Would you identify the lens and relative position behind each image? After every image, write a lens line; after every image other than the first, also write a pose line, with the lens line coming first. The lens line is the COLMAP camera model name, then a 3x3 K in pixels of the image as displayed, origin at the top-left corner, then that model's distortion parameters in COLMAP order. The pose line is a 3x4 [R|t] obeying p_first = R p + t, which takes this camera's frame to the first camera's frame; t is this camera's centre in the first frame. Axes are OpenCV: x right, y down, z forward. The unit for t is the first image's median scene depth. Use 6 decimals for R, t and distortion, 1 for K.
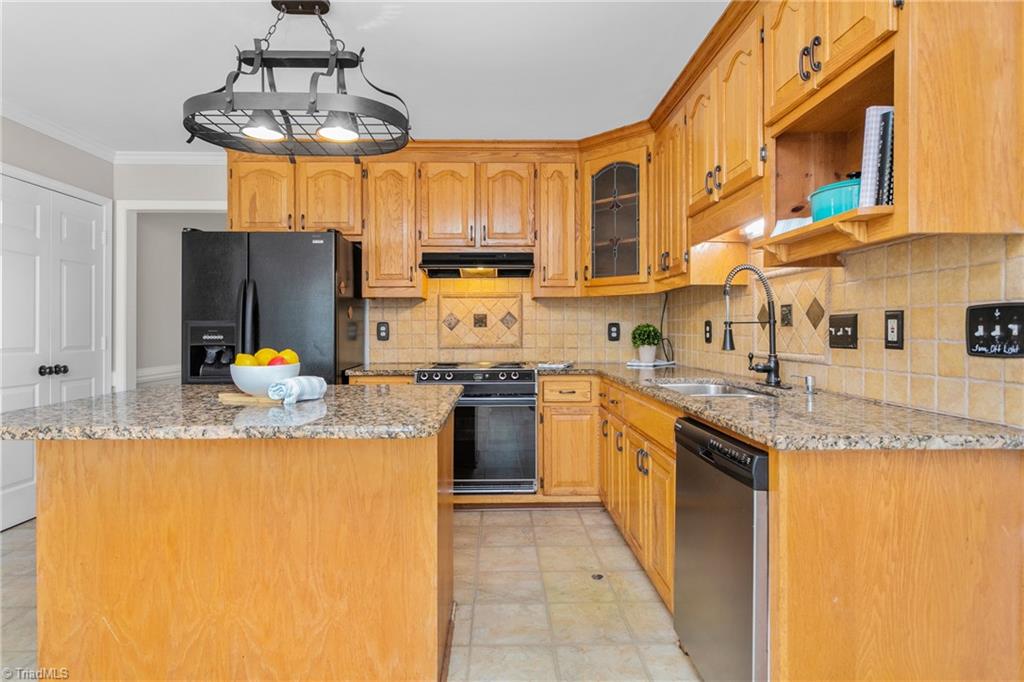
lens RADIAL K [[544.9, 0, 511.9], [0, 544.9, 332.3], [0, 0, 1]] dist [-0.001669, -0.000685]
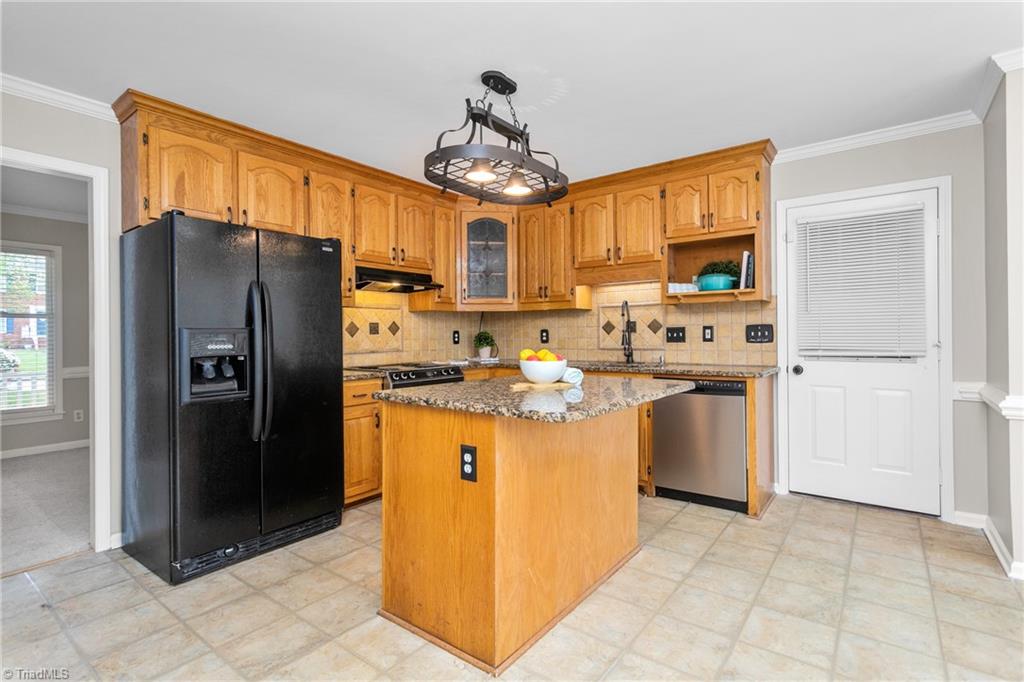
lens RADIAL K [[488.4, 0, 512.4], [0, 488.4, 337.9], [0, 0, 1]] dist [0.000364, 0.001148]
pose [[0.623029, -0.009600, 0.782140, -0.850360], [0.012292, 0.999921, 0.002481, -0.001091], [-0.782102, 0.008068, 0.623098, 0.173131]]
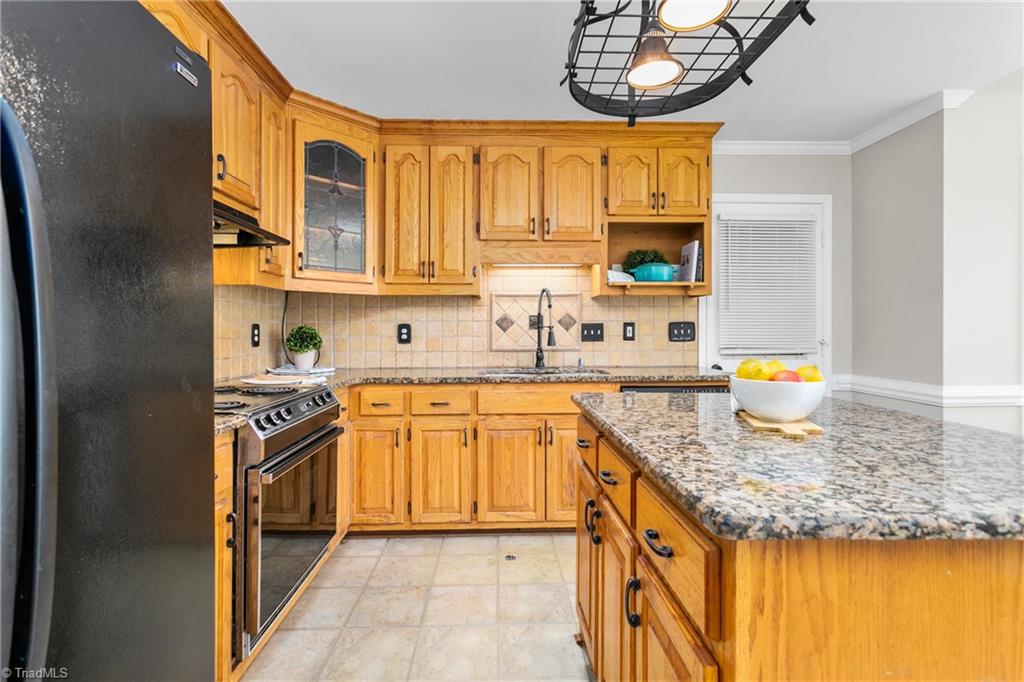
lens RADIAL K [[488.4, 0, 511.3], [0, 488.4, 326.7], [0, 0, 1]] dist [0.000364, 0.001148]
pose [[-0.005870, 0.010393, 0.999929, -0.661596], [0.007664, 0.999917, -0.010348, -0.003763], [-0.999953, 0.007602, -0.005949, 0.800400]]
